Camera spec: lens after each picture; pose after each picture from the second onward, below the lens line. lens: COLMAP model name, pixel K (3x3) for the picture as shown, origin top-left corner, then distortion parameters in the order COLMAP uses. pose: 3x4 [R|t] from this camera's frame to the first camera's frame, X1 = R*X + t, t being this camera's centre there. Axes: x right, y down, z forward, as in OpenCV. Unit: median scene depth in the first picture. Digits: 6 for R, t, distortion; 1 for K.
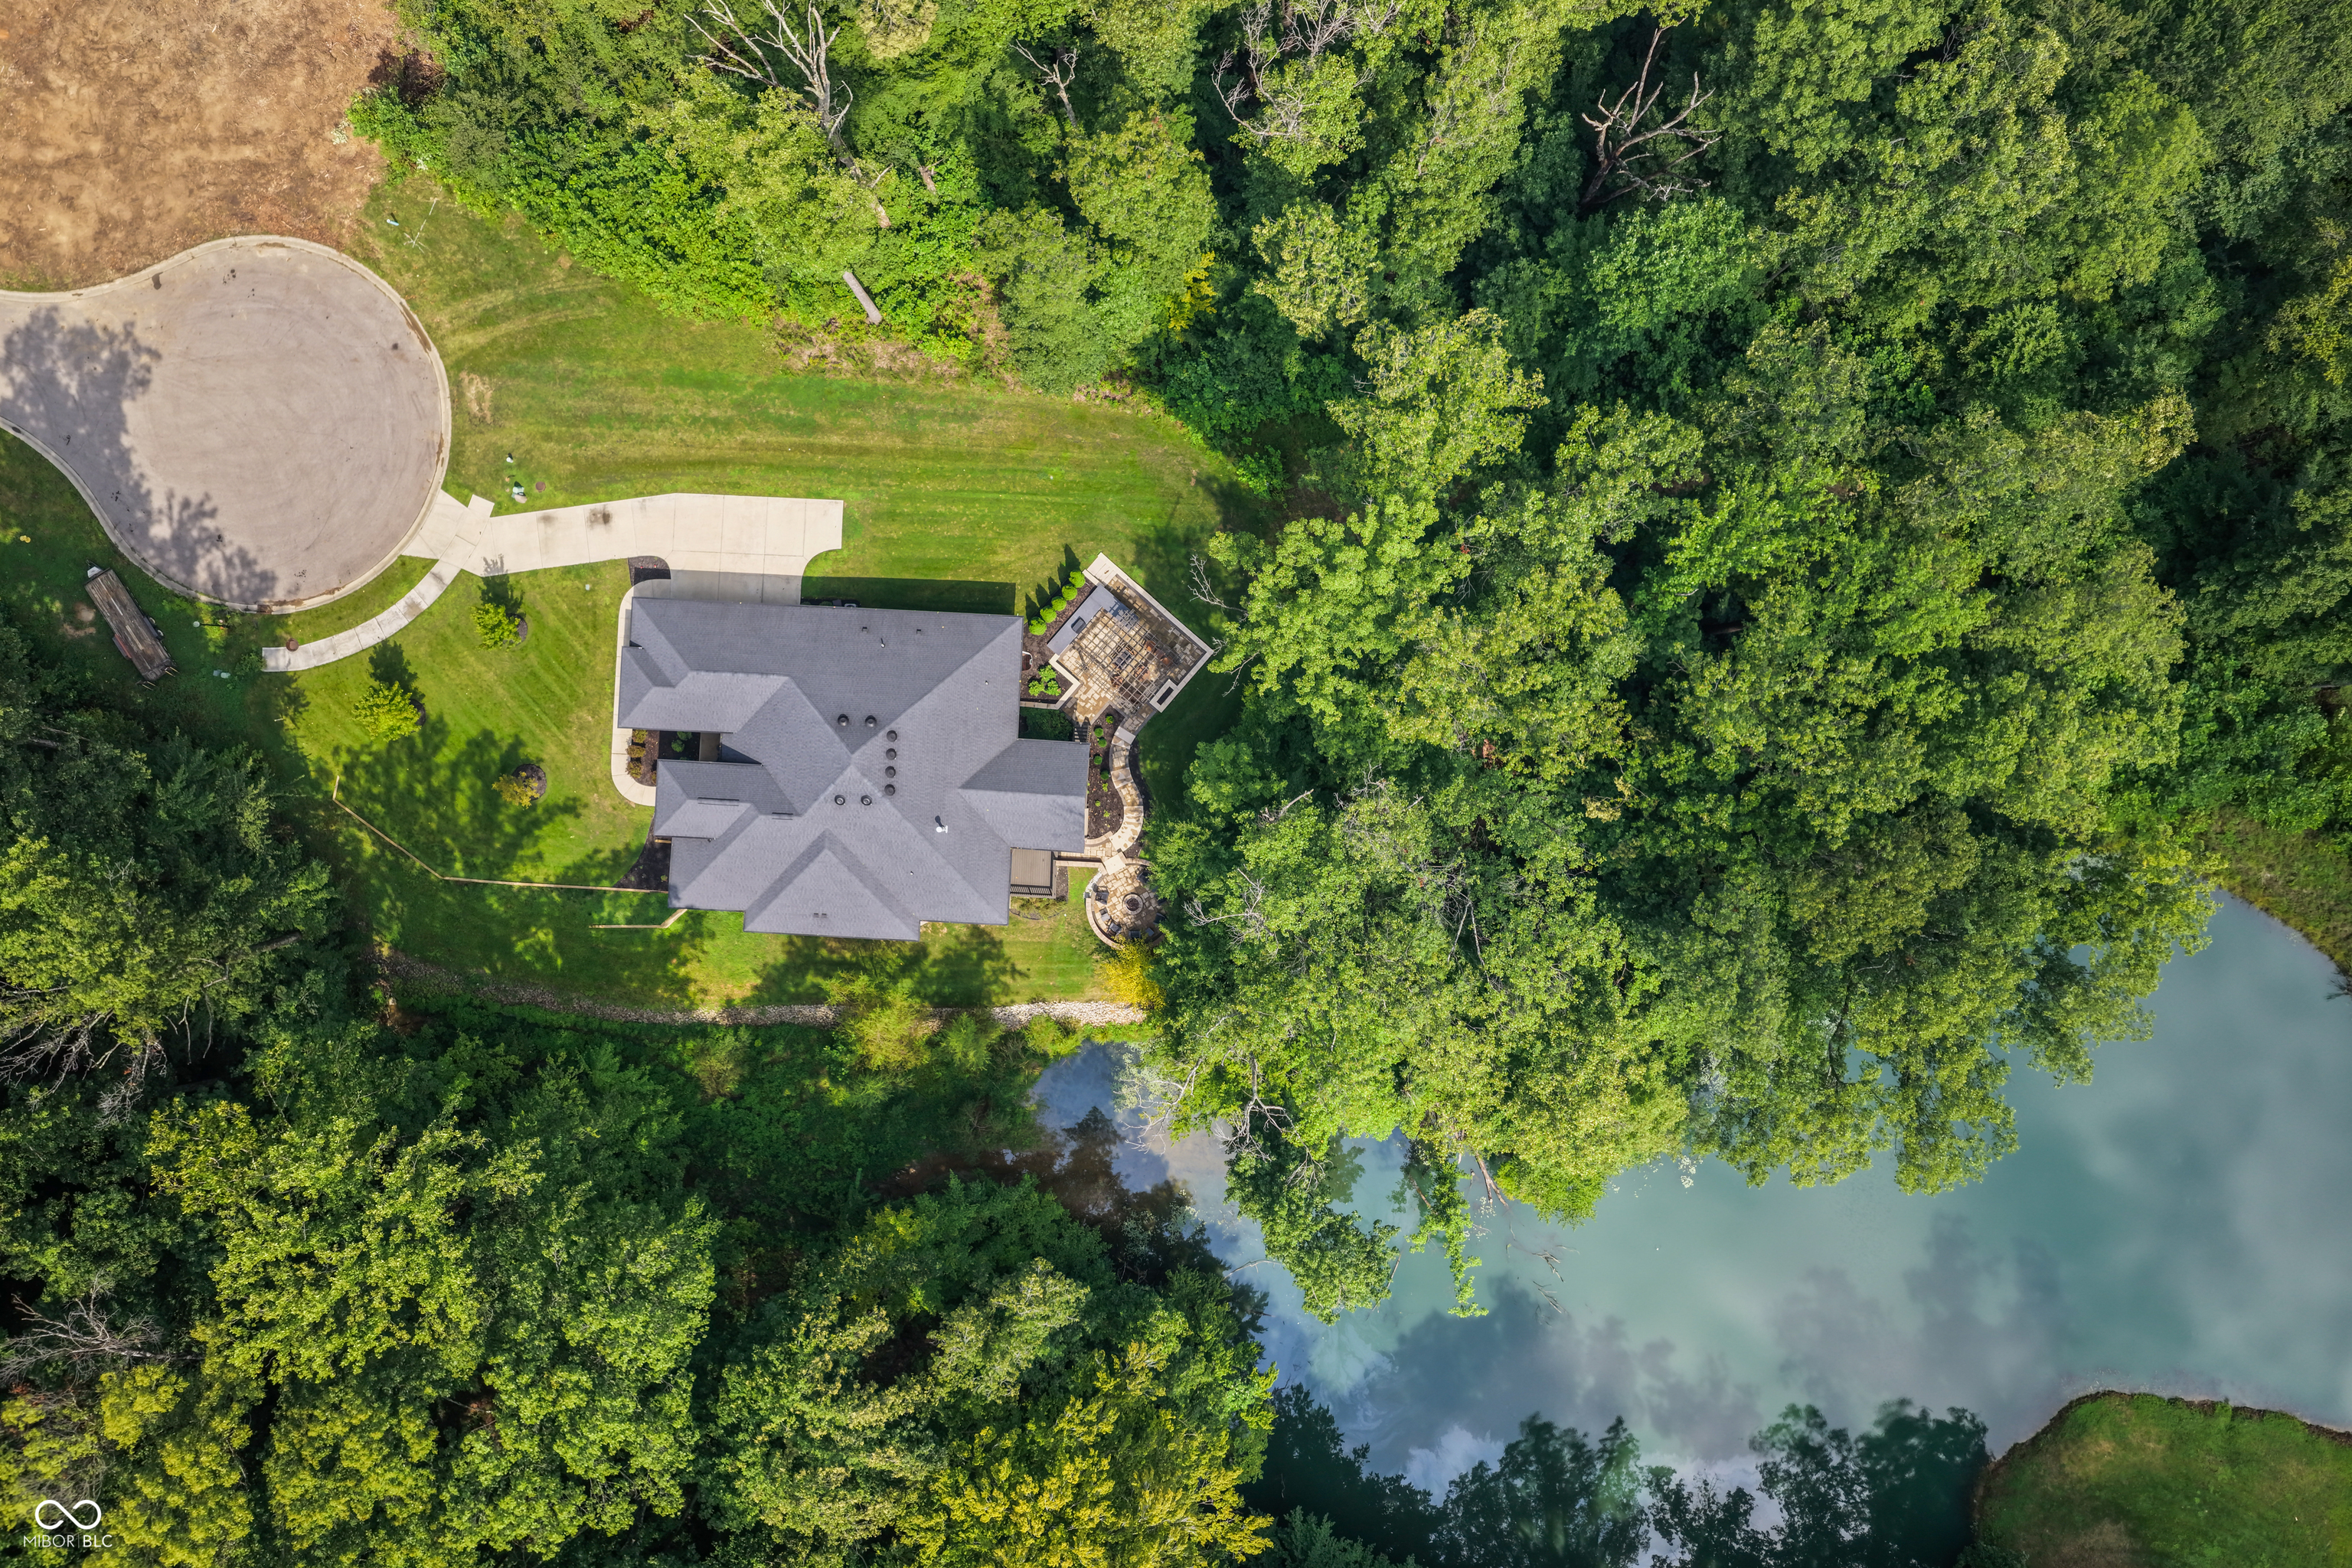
lens RADIAL K [[1944.1, 0, 1177.9], [0, 1944.1, 788.4], [0, 0, 1]] dist [-0.001901, 0.016962]
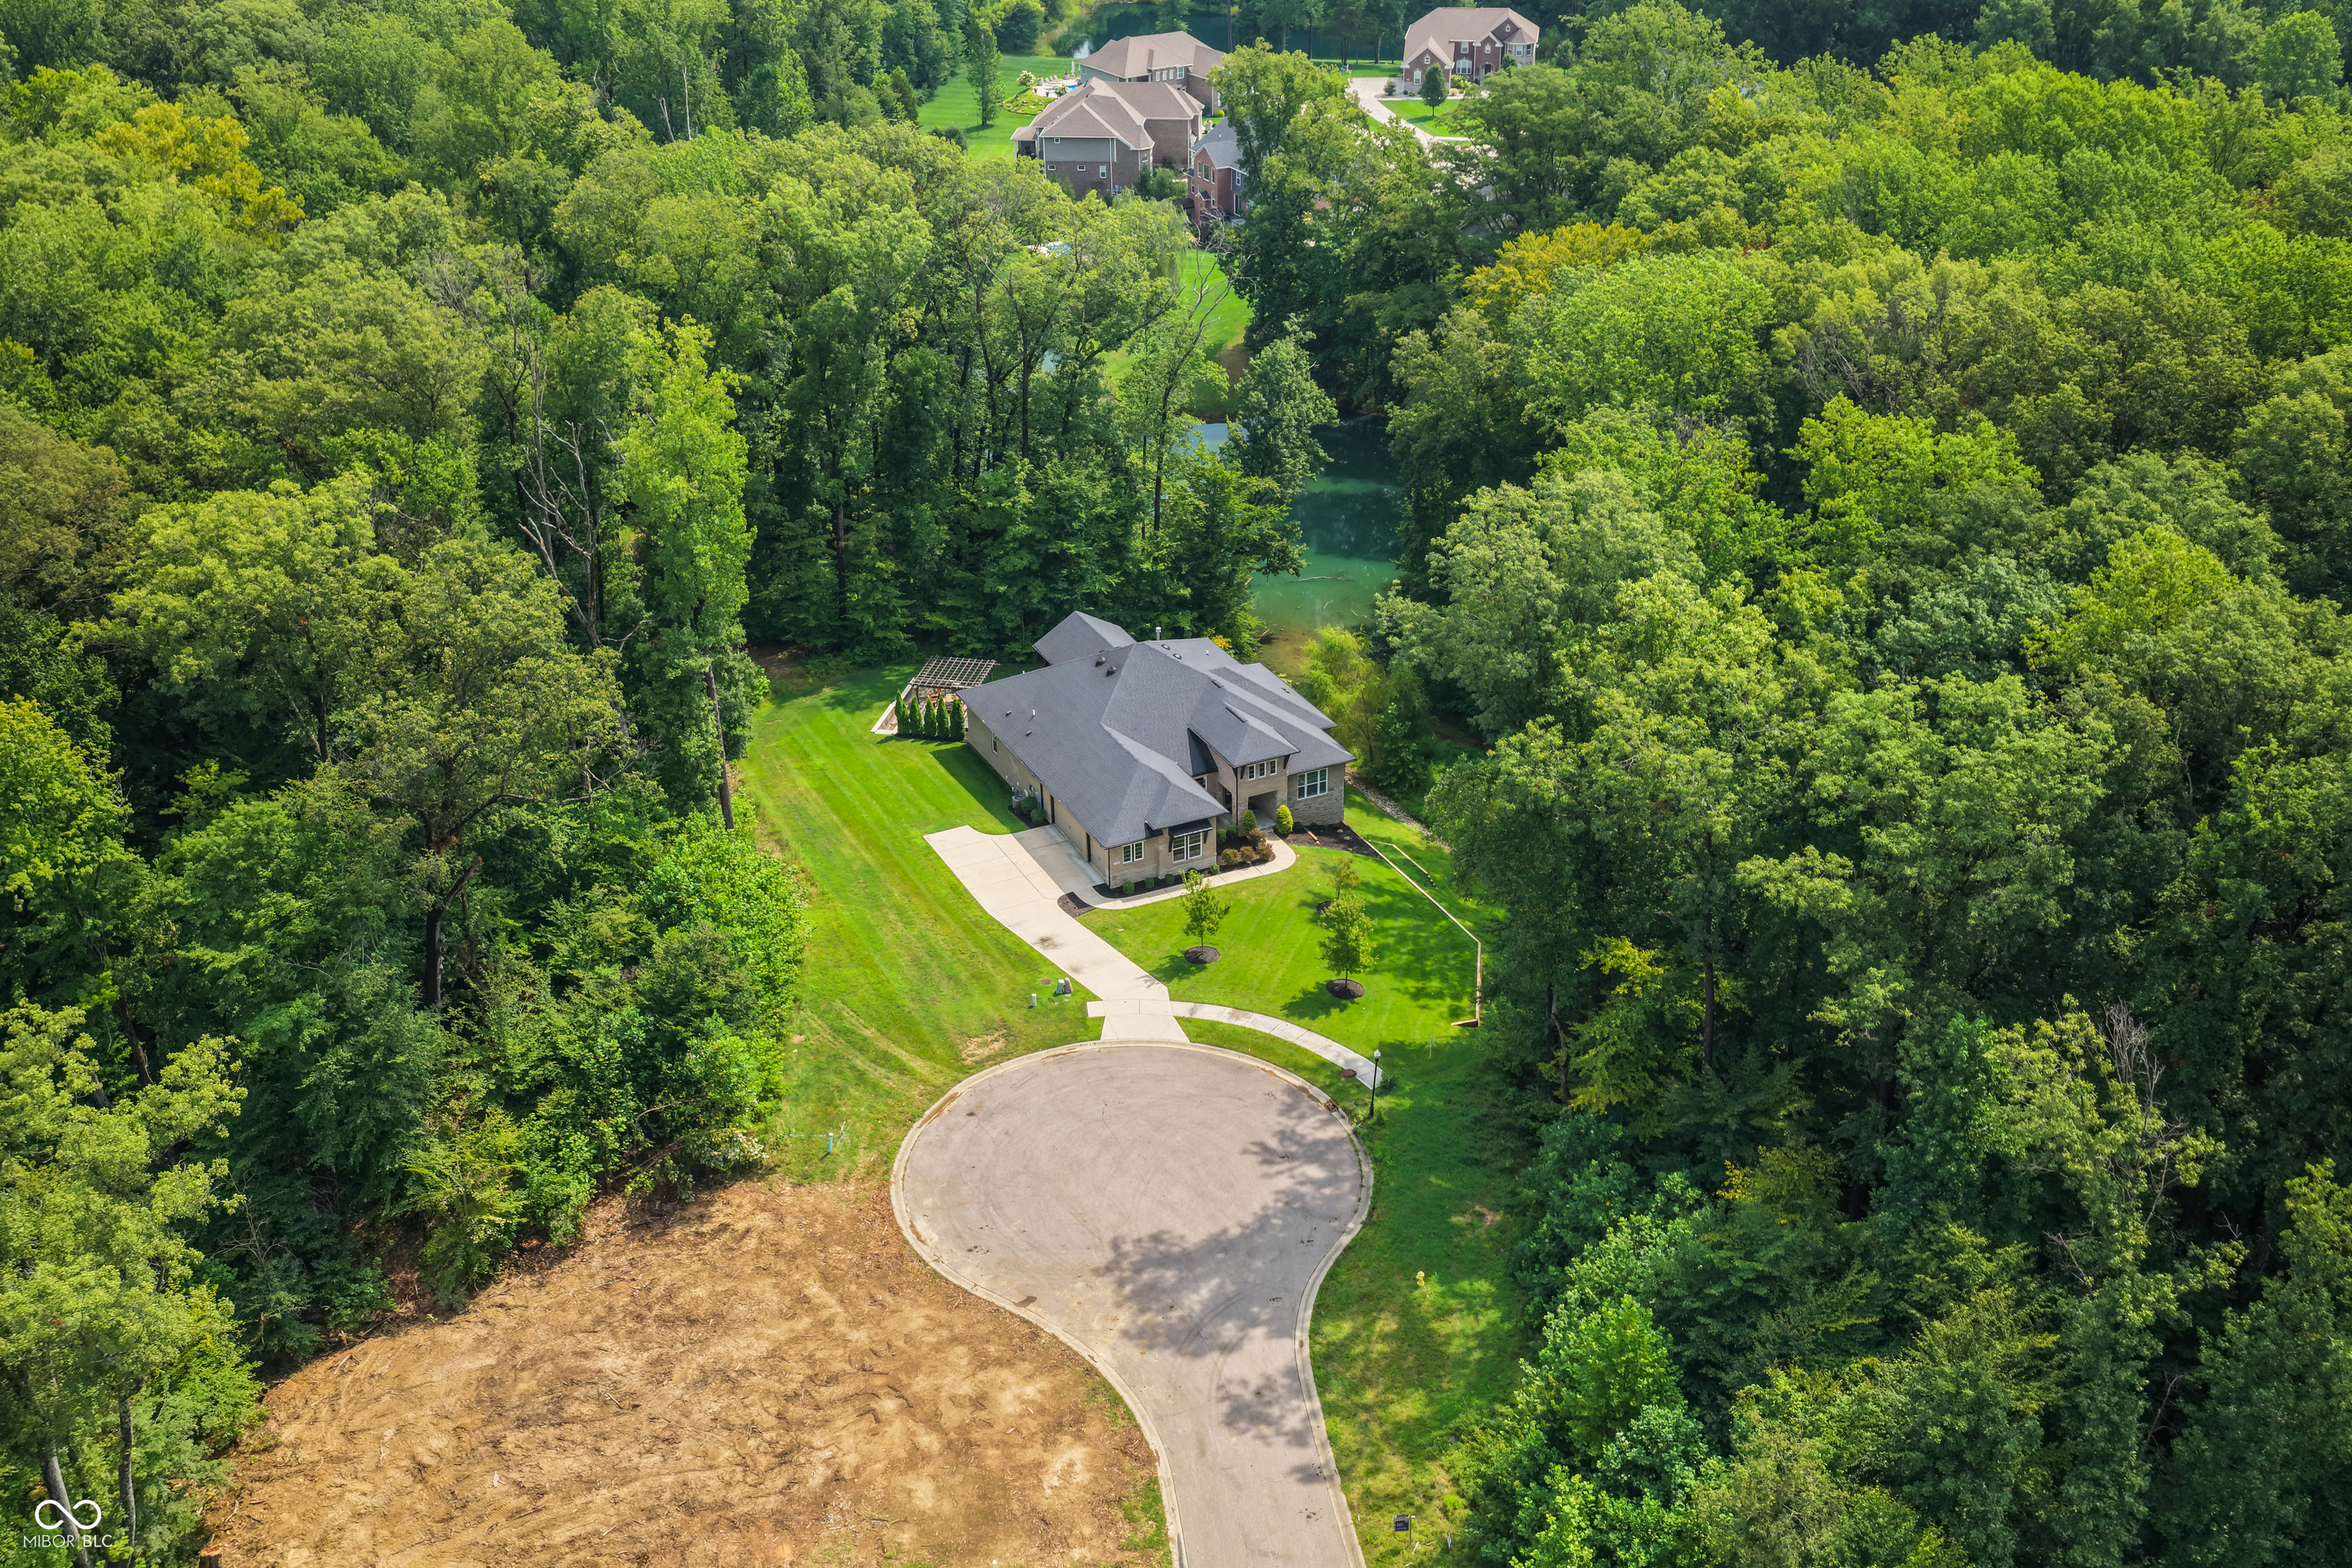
lens RADIAL K [[2453.3, 0, 1178.8], [0, 2453.3, 789.4], [0, 0, 1]] dist [-0.009229, 0.000000]
pose [[-0.484590, -0.393388, 0.781292, -1.197128], [0.874714, -0.224946, 0.429272, -0.562995], [0.006878, 0.891429, 0.453109, 0.413038]]
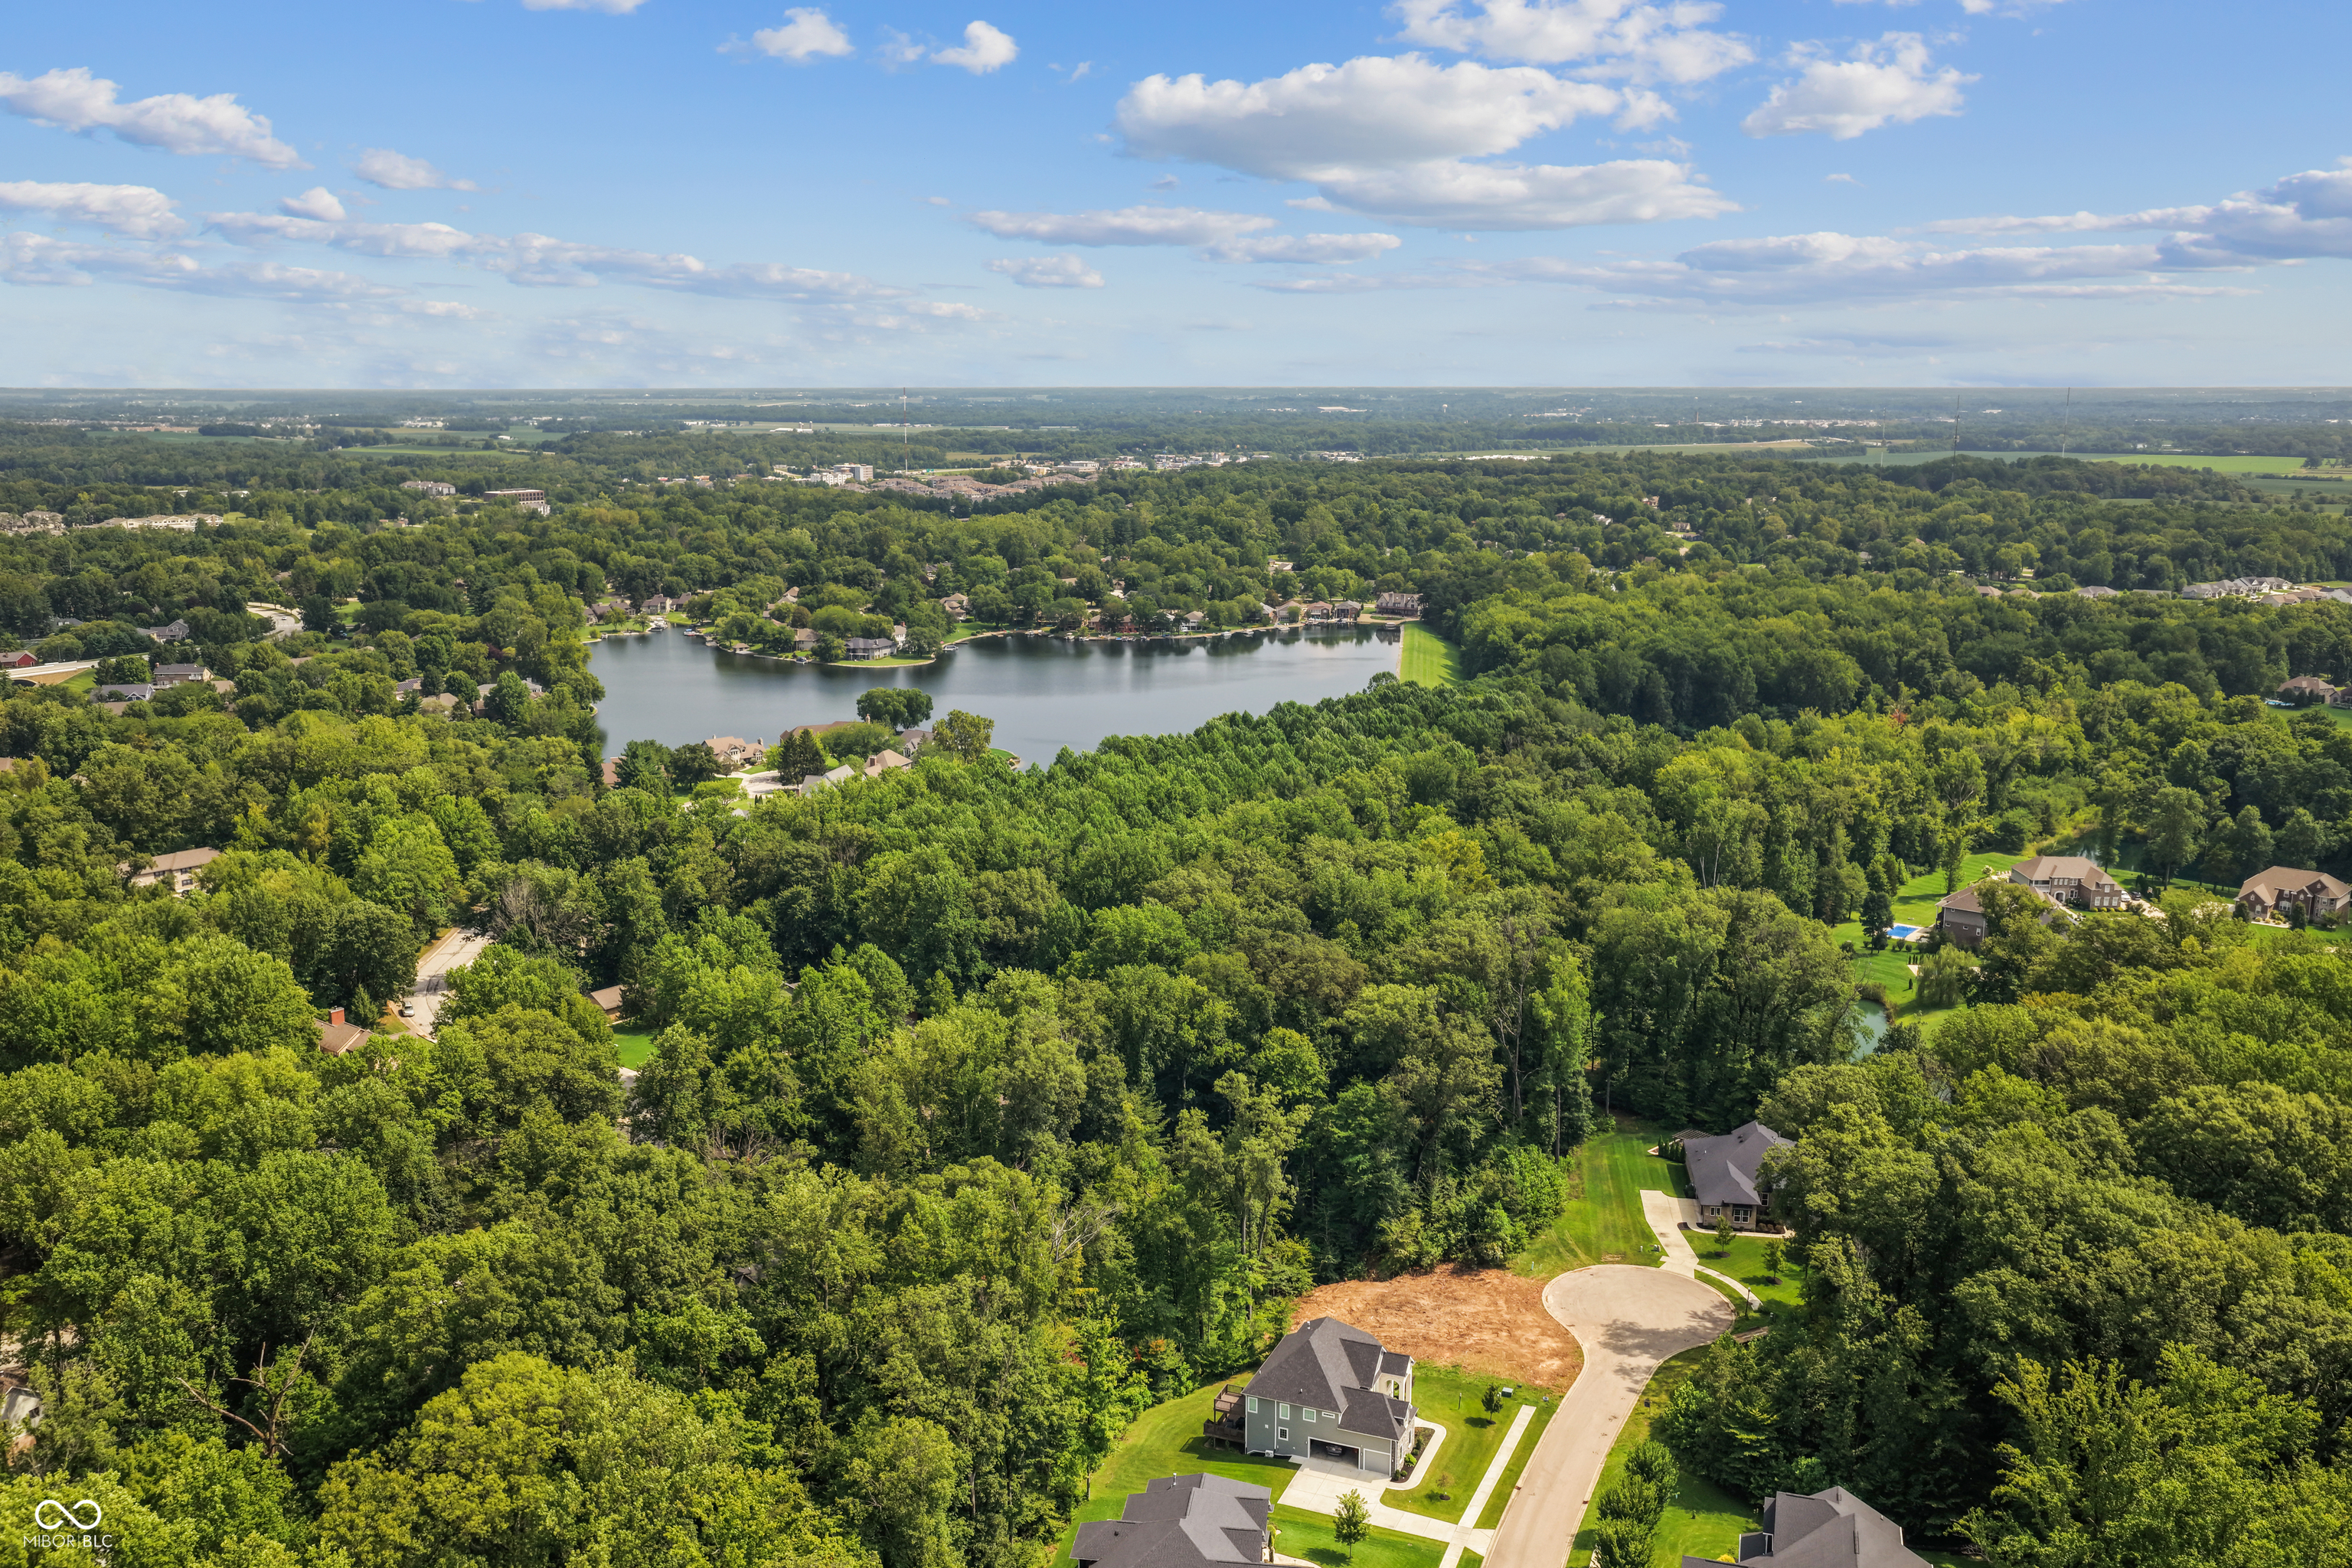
lens RADIAL K [[1944.1, 0, 1176.1], [0, 1944.1, 783.7], [0, 0, 1]] dist [-0.001901, 0.016962]
pose [[0.094009, -0.184914, 0.978248, -2.358675], [0.995506, 0.028707, -0.090241, -0.494904], [-0.011395, 0.982335, 0.186782, 0.112326]]
